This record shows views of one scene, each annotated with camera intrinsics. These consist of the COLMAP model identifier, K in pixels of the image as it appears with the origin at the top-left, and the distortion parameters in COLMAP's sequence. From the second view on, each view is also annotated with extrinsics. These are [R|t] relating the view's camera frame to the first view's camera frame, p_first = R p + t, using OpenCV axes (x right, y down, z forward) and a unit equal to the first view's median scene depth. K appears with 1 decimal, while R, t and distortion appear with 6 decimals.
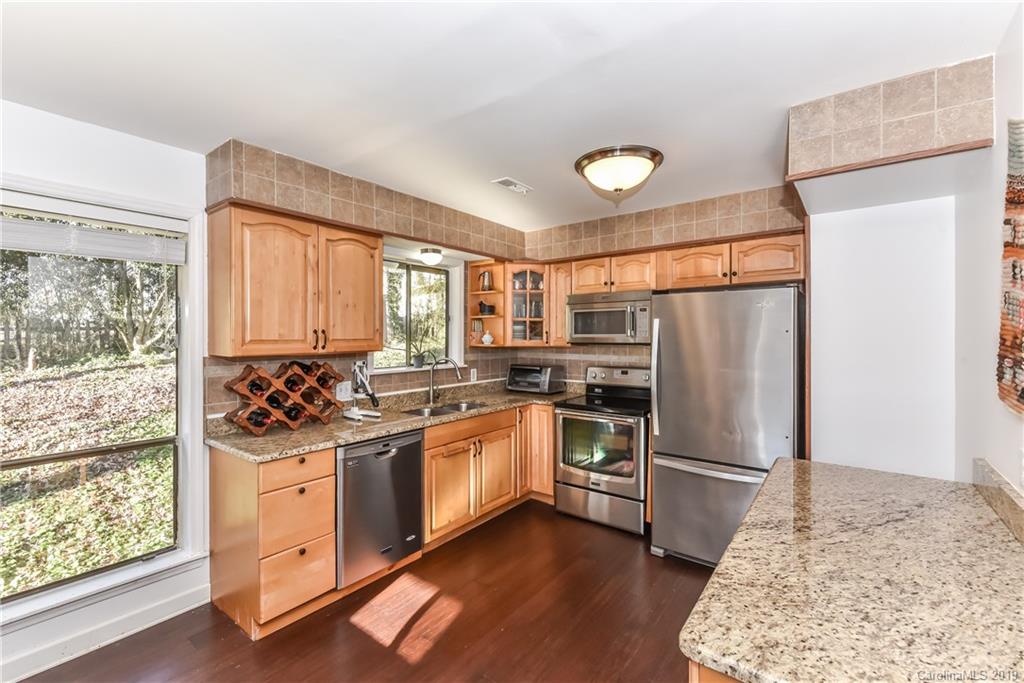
lens RADIAL K [[439.3, 0, 515.4], [0, 439.3, 335.6], [0, 0, 1]] dist [0.014014, -0.009768]
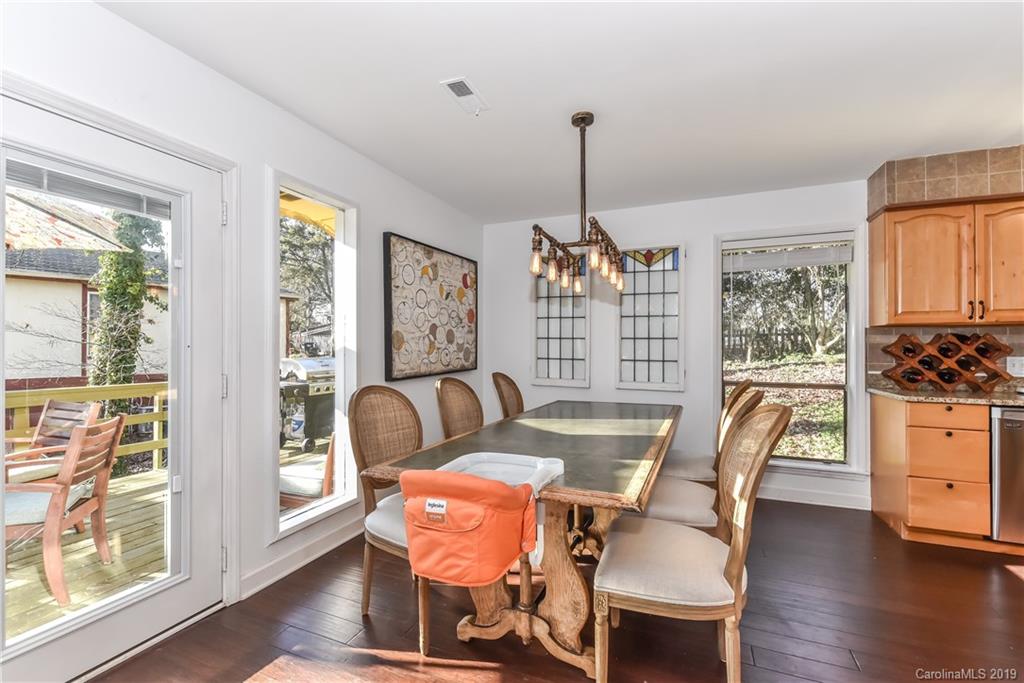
lens RADIAL K [[439.8, 0, 509.1], [0, 439.8, 344.5], [0, 0, 1]] dist [0.016217, -0.009727]
pose [[0.248688, -0.003941, -0.968576, 0.239520], [-0.002914, 0.999984, -0.004817, 0.076358], [0.968579, 0.004020, 0.248673, -0.282734]]
